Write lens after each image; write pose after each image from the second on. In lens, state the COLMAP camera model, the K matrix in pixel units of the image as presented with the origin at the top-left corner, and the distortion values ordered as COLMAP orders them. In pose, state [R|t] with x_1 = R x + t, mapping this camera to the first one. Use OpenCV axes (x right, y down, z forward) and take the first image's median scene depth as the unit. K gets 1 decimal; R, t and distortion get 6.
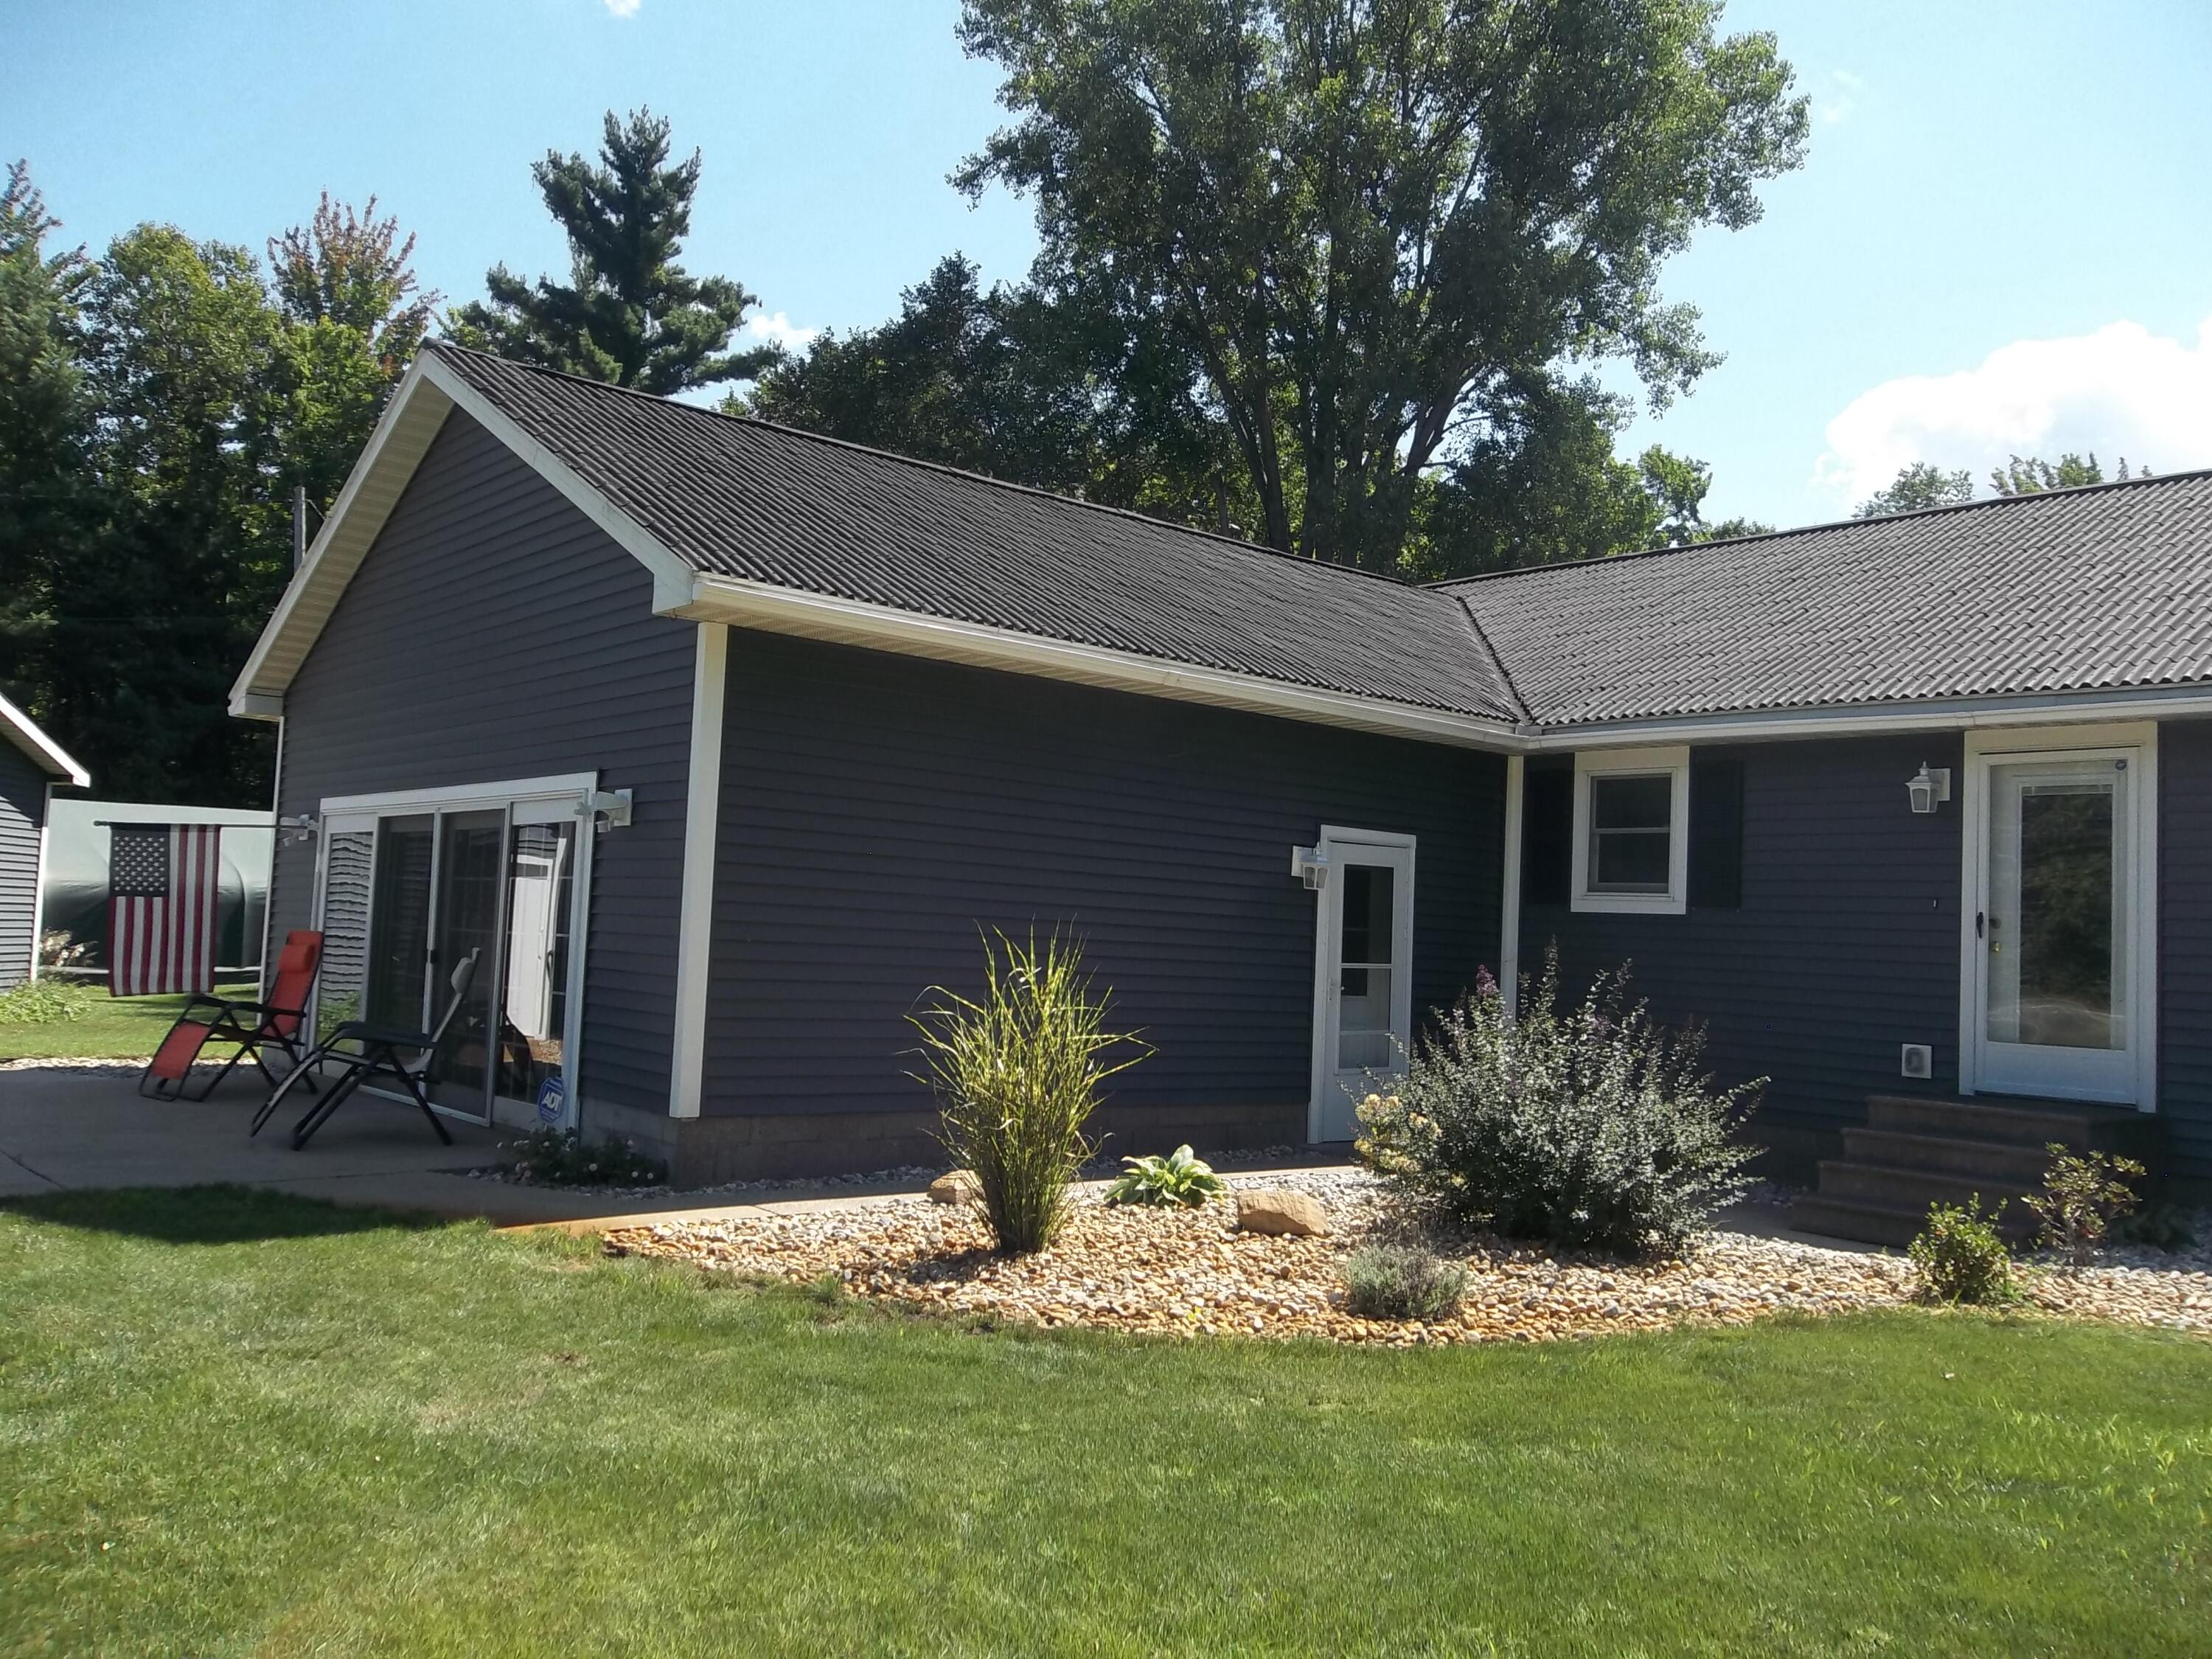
lens RADIAL K [[1791.0, 0, 1106.0], [0, 1791.0, 829.5], [0, 0, 1]] dist [-0.003720, -0.002082]
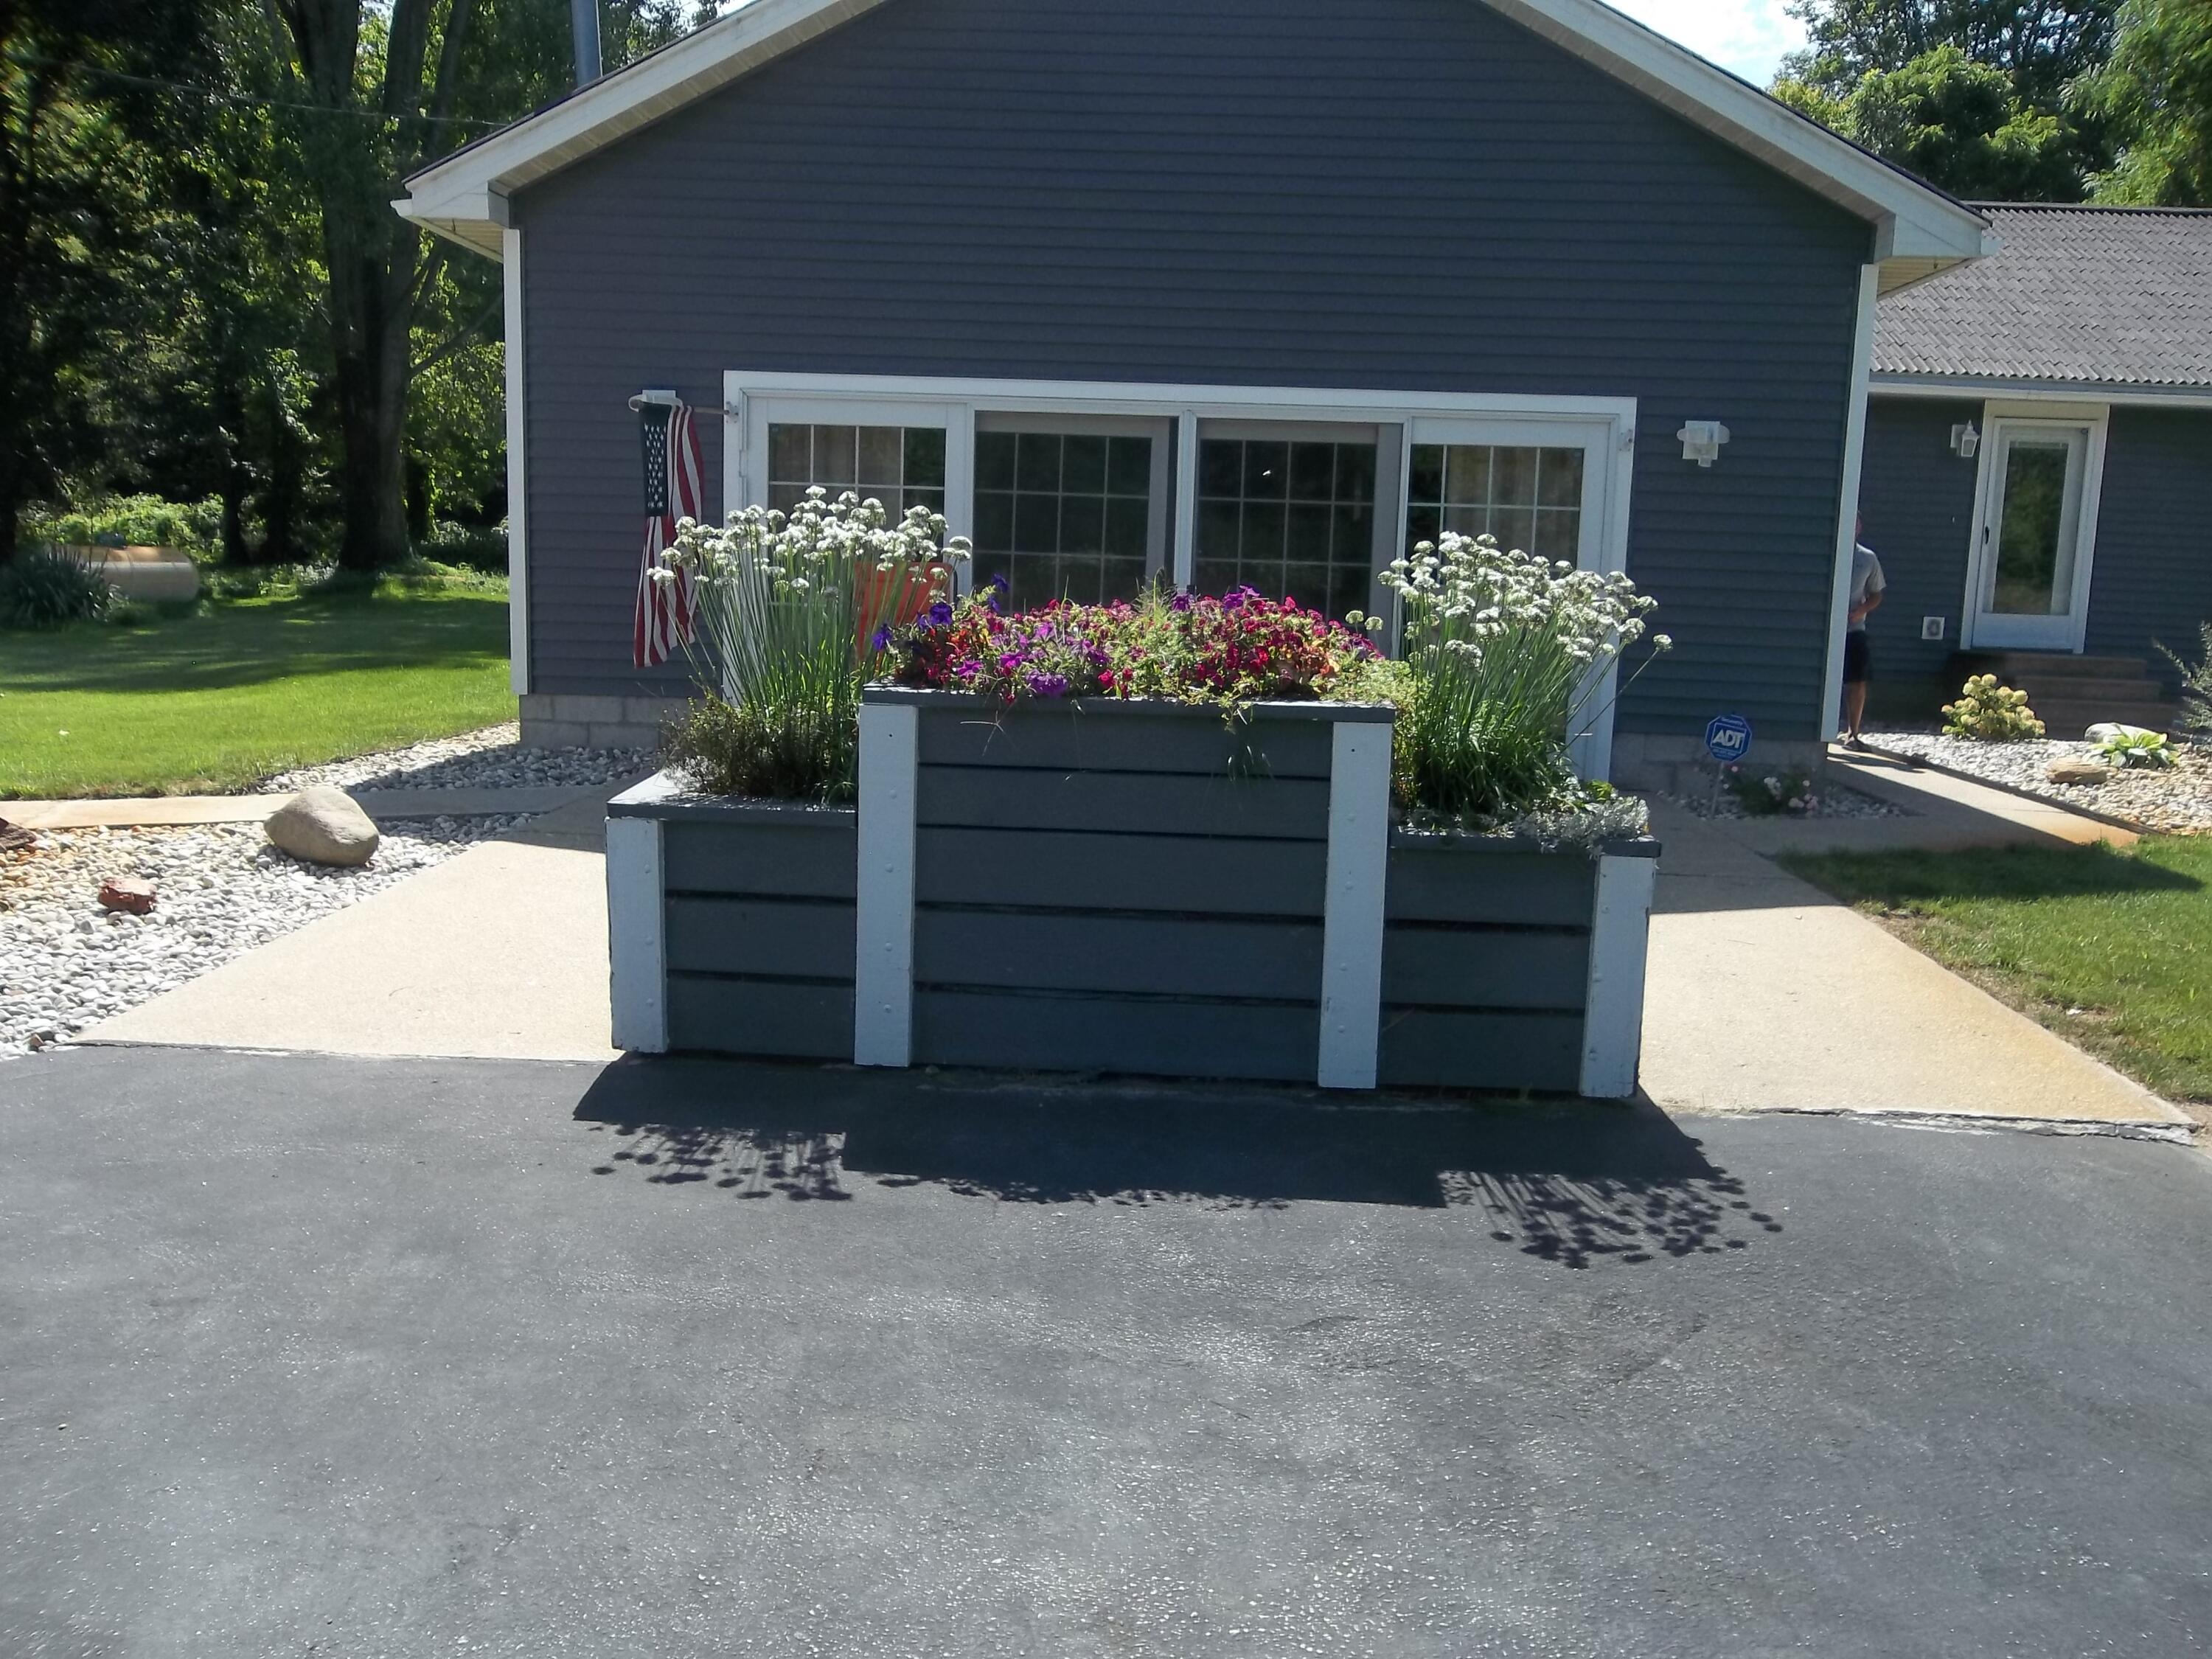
lens RADIAL K [[1791.0, 0, 1106.0], [0, 1791.0, 829.5], [0, 0, 1]] dist [-0.003720, -0.002082]
pose [[0.671495, -0.135414, 0.728531, -1.111510], [-0.045805, 0.973695, 0.223202, -0.007442], [-0.739592, -0.183250, 0.647629, 0.522790]]
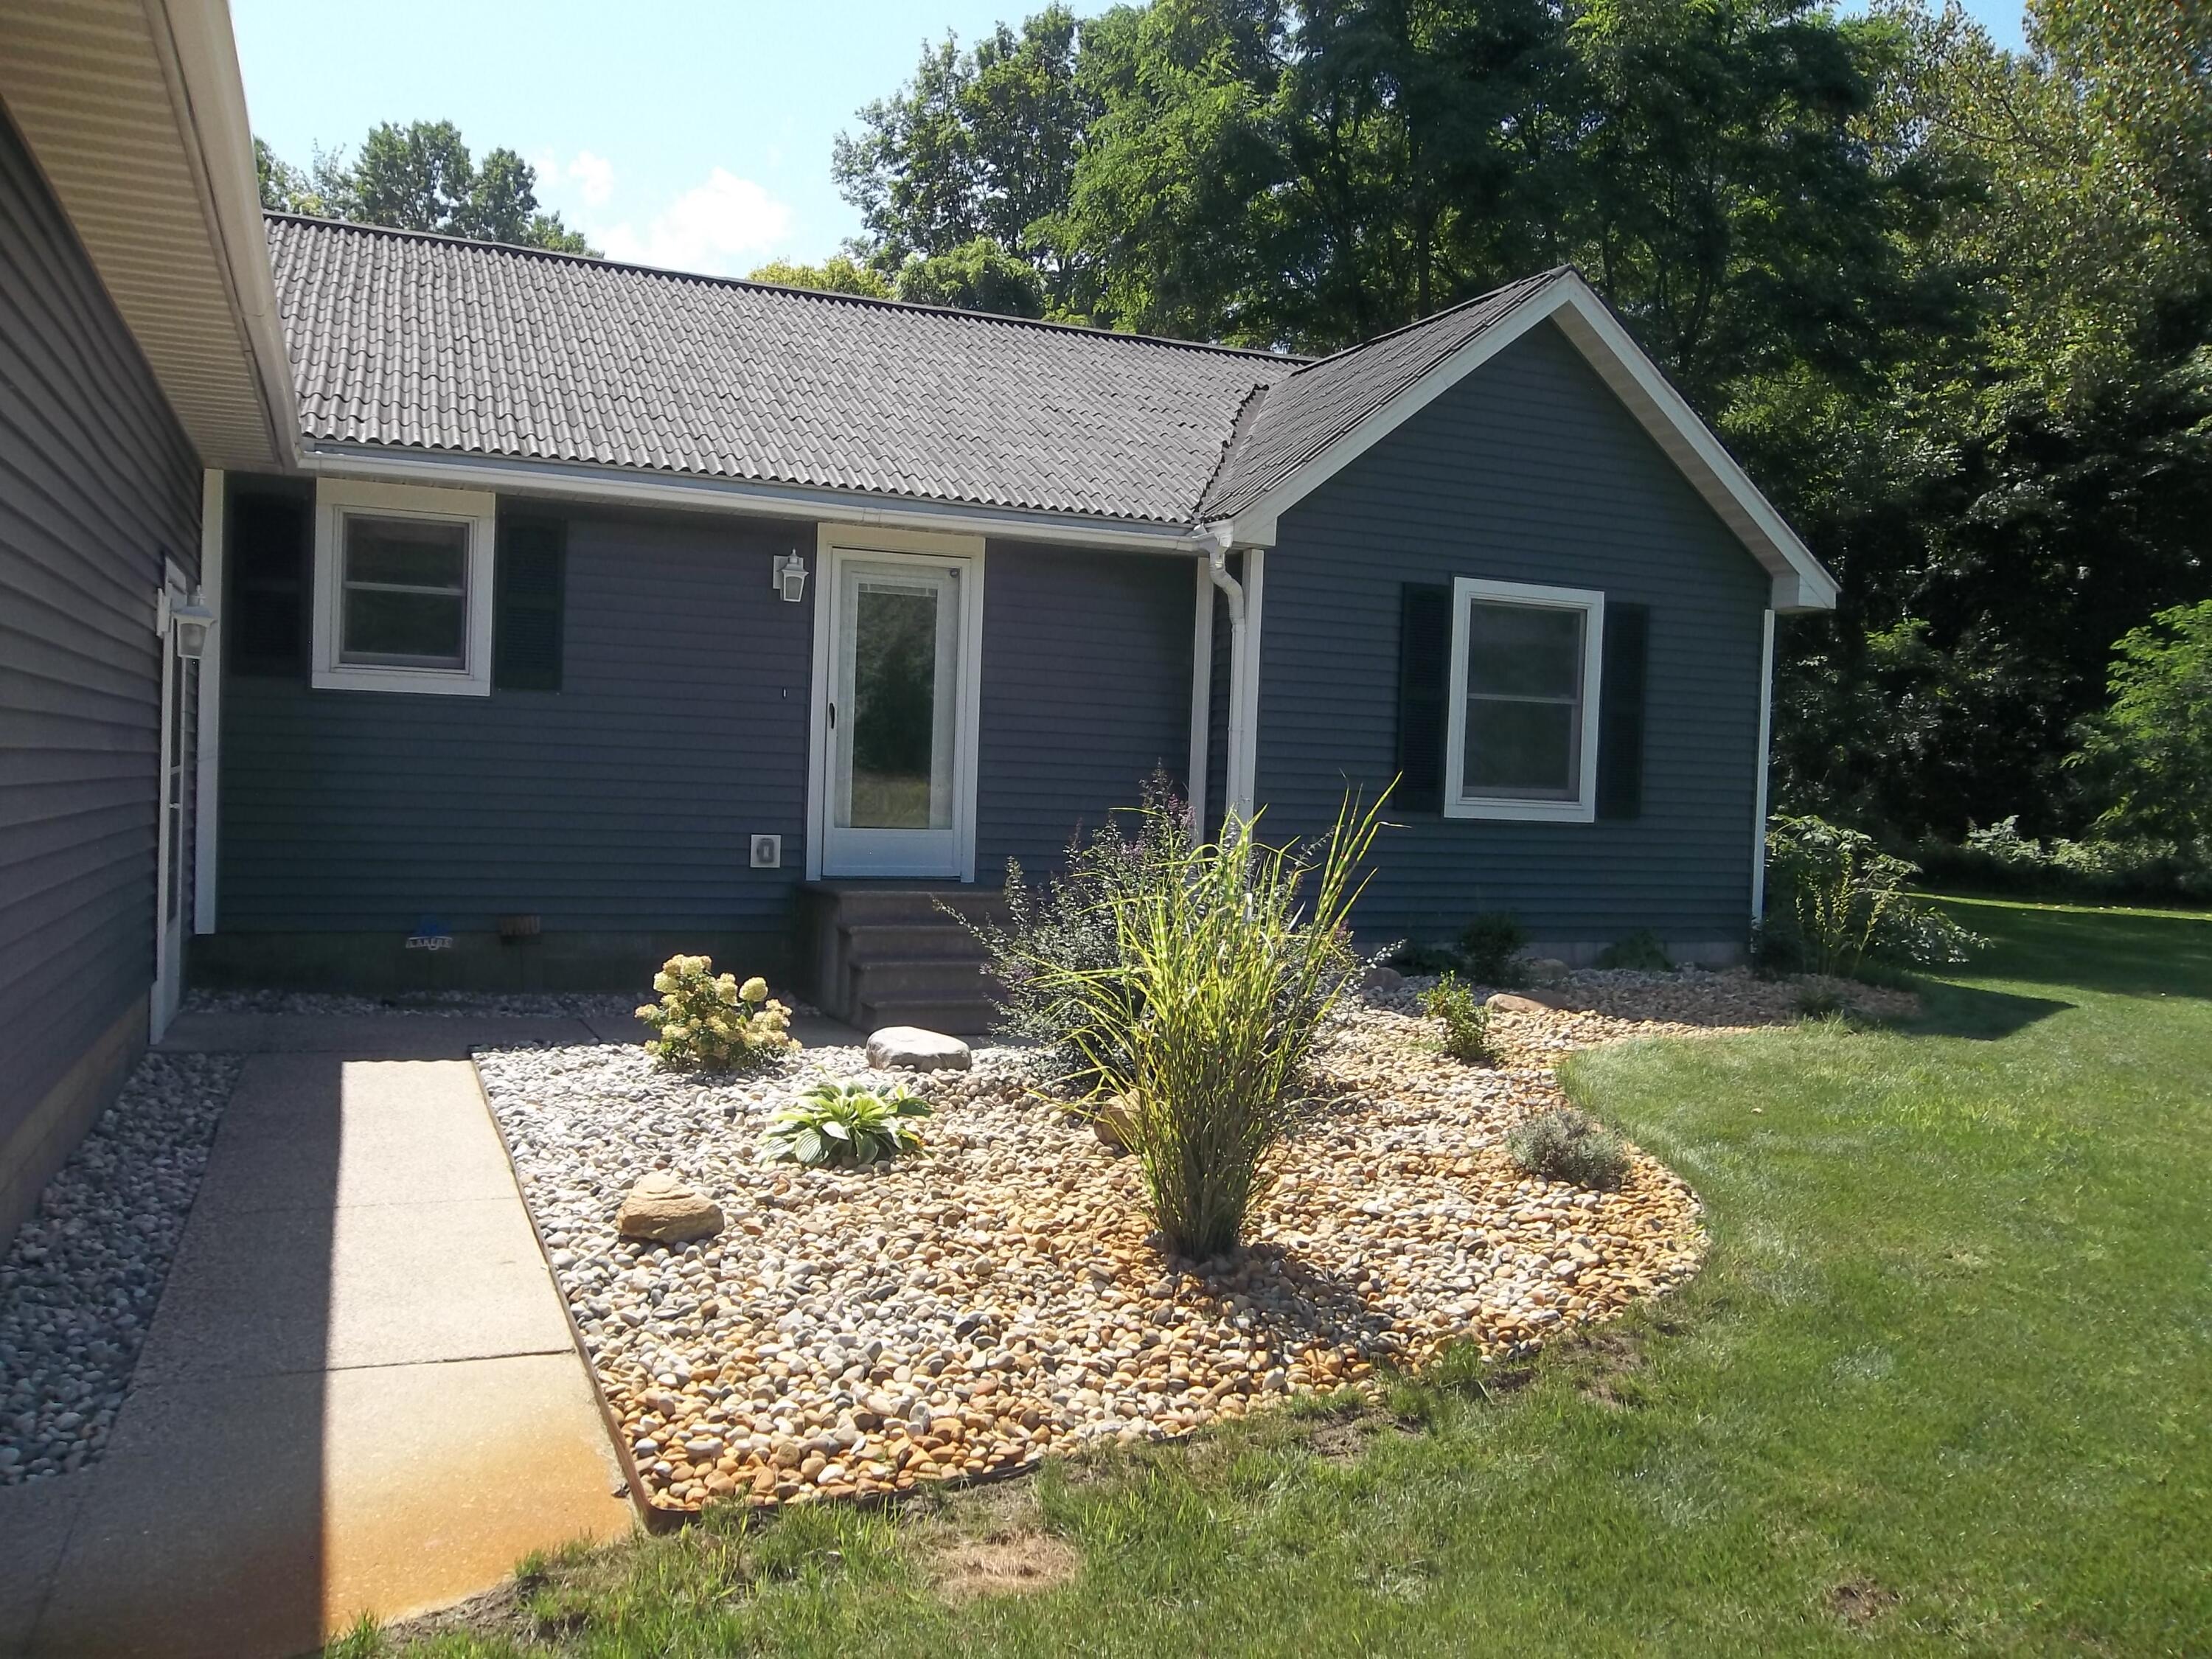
lens RADIAL K [[1774.1, 0, 1103.7], [0, 1774.1, 787.1], [0, 0, 1]] dist [0.003444, 0.001286]
pose [[0.291149, -0.044518, 0.955641, -0.433336], [-0.075845, 0.994698, 0.069444, 0.011469], [-0.953667, -0.092699, 0.286229, 0.548224]]
